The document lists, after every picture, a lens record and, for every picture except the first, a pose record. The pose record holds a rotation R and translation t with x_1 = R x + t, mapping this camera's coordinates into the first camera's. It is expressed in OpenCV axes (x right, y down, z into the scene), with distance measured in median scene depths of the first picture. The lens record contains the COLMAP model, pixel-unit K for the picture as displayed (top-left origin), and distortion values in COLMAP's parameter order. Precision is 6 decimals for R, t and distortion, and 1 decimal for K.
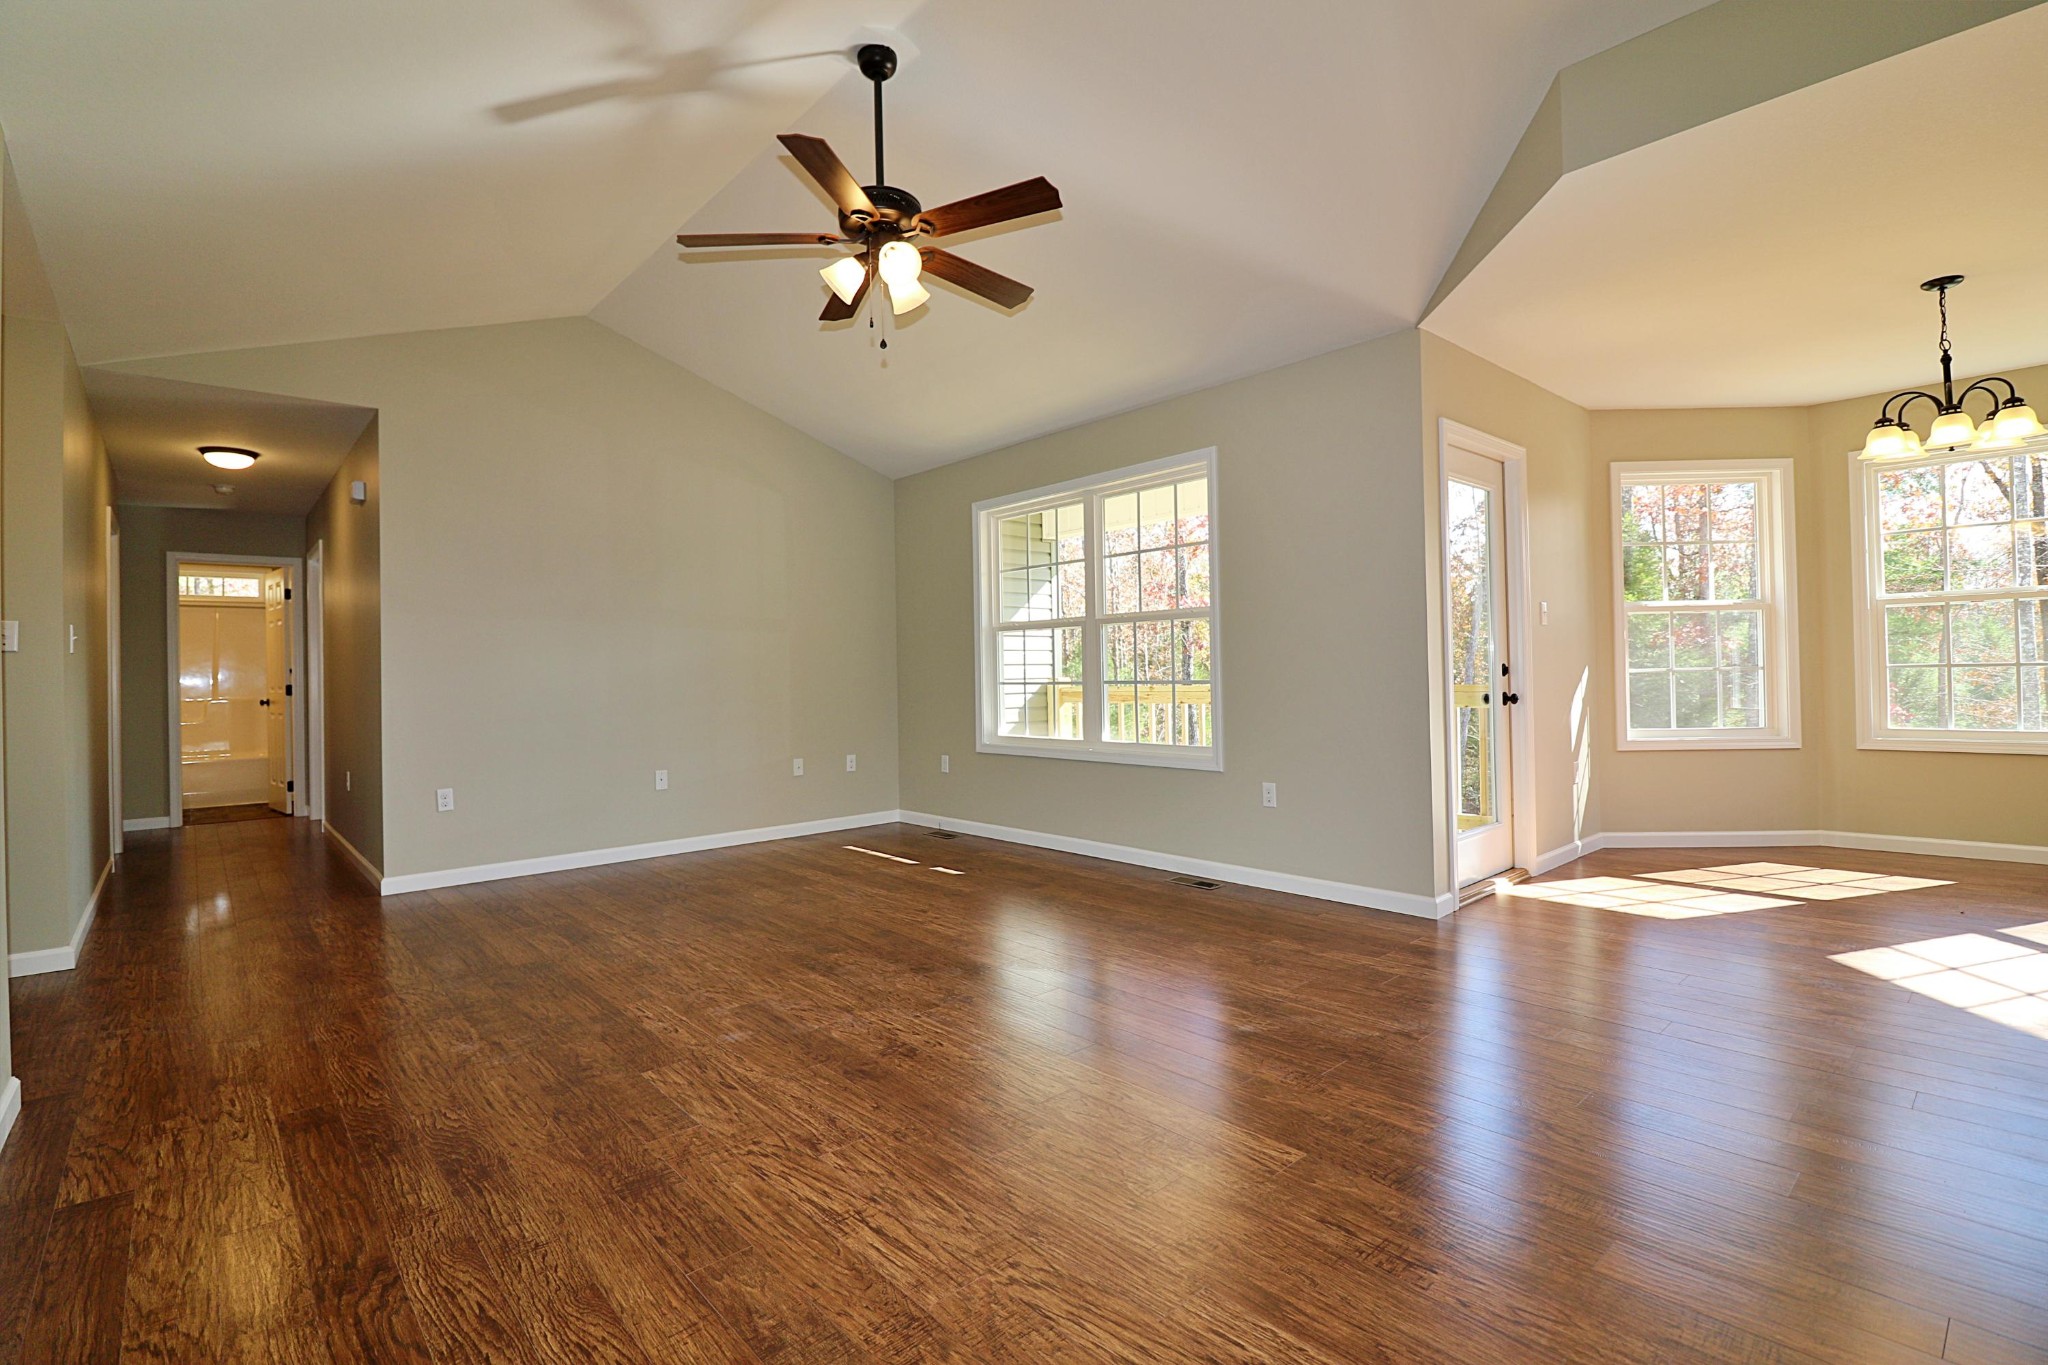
lens RADIAL K [[976.4, 0, 1033.0], [0, 976.4, 673.8], [0, 0, 1]] dist [0.003721, -0.011449]
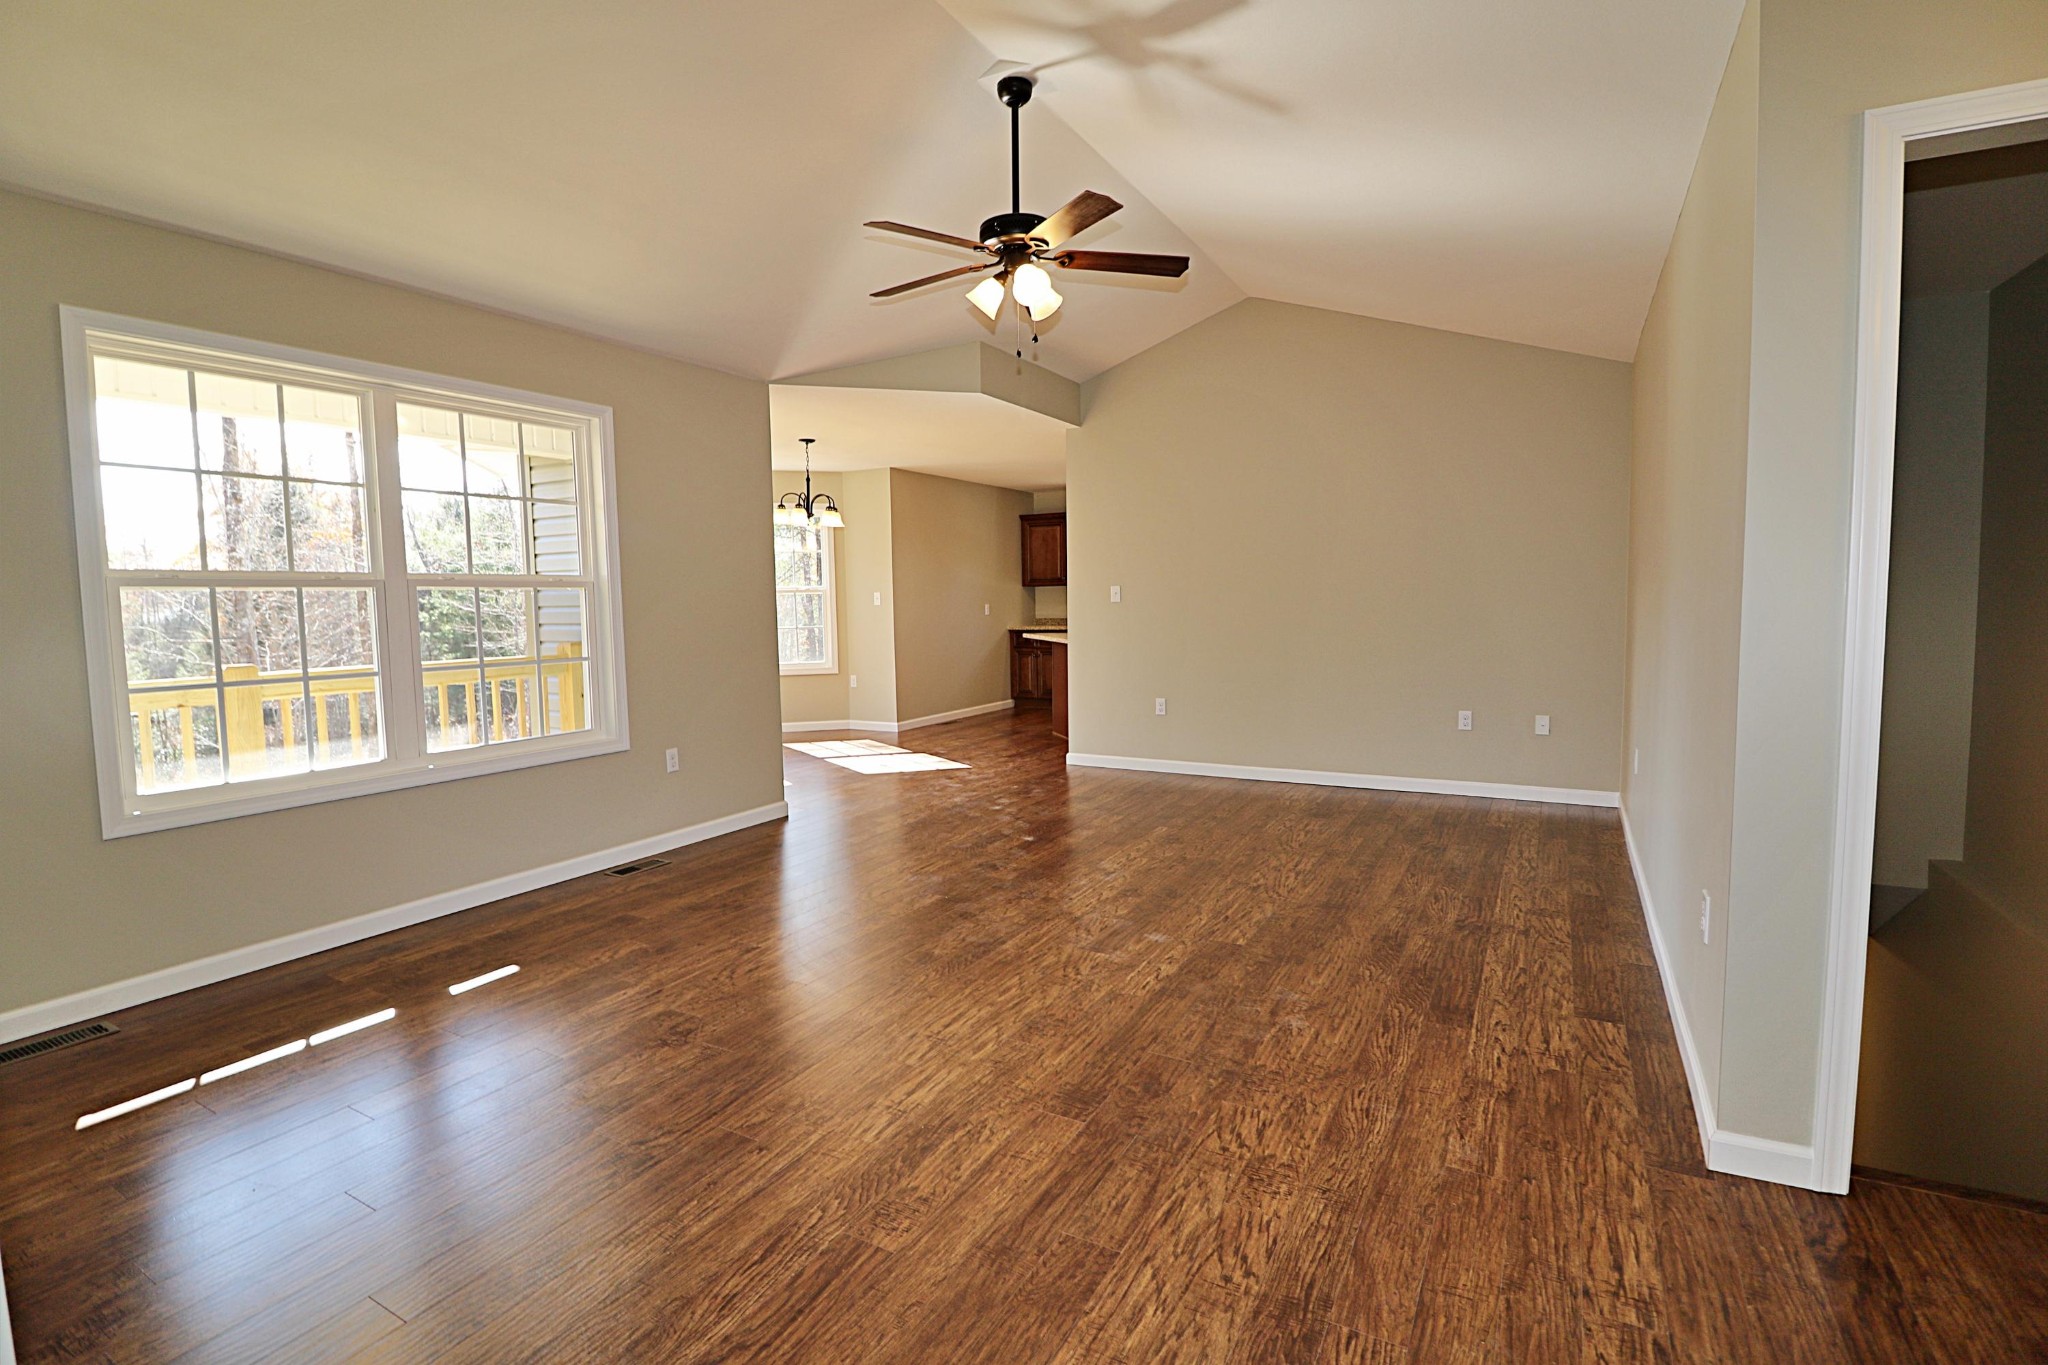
lens RADIAL K [[976.4, 0, 1033.0], [0, 976.4, 673.8], [0, 0, 1]] dist [0.003721, -0.011449]
pose [[-0.355821, -0.045172, 0.933462, -1.372379], [0.025489, 0.997991, 0.058010, -0.034382], [-0.934206, 0.044435, -0.353955, 1.555935]]
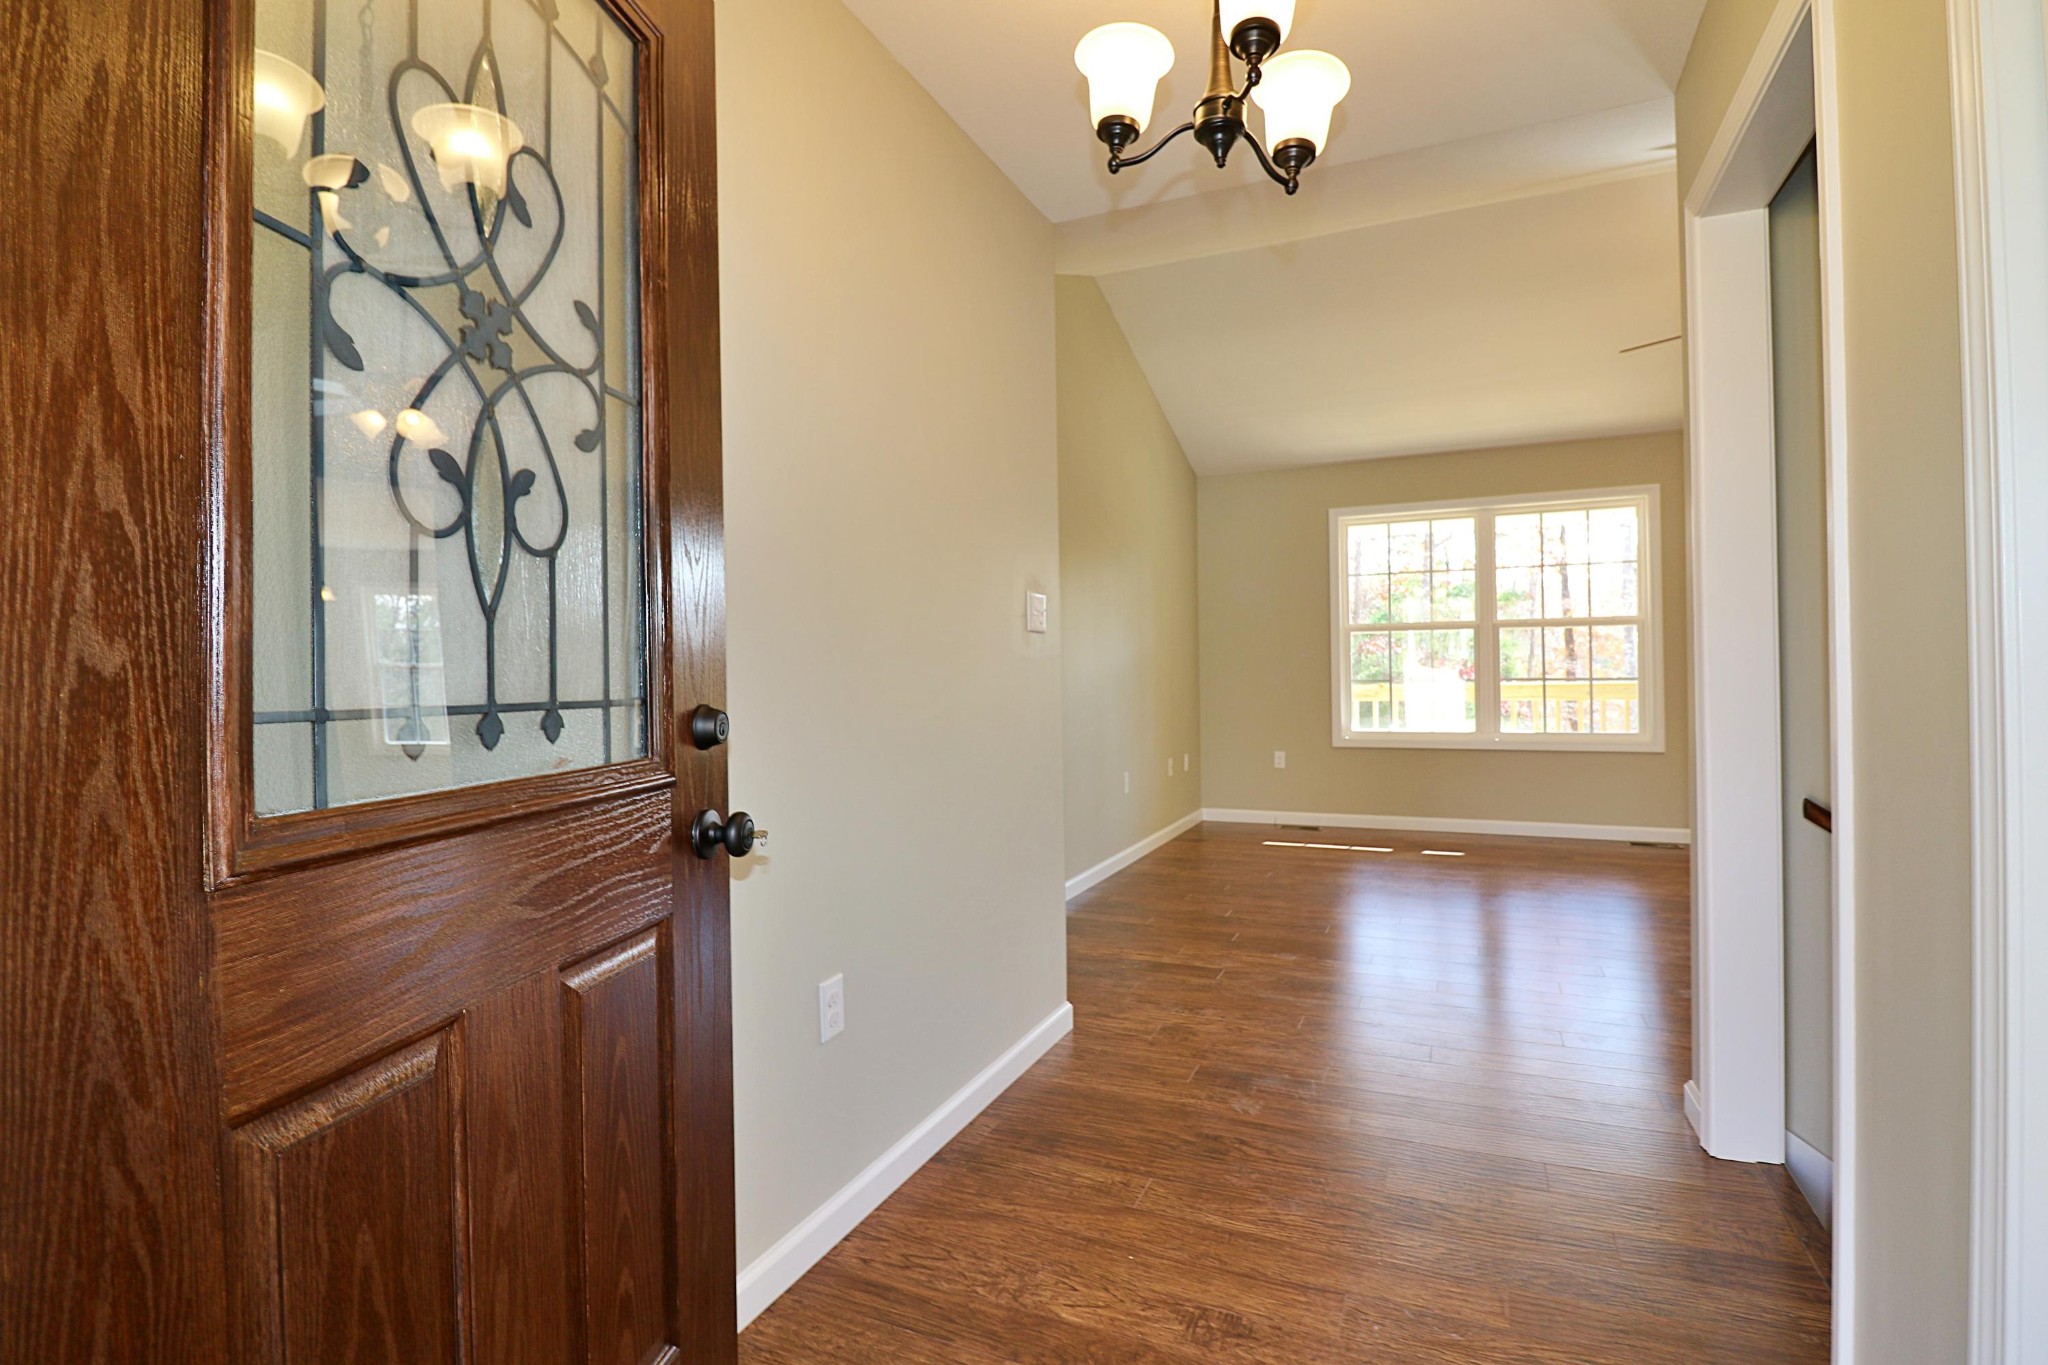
lens RADIAL K [[976.4, 0, 1033.0], [0, 976.4, 673.8], [0, 0, 1]] dist [0.003721, -0.011449]
pose [[0.903113, 0.005300, 0.429371, -1.675838], [-0.000308, 0.999932, -0.011695, 0.029693], [-0.429404, 0.010429, 0.903052, 0.396971]]
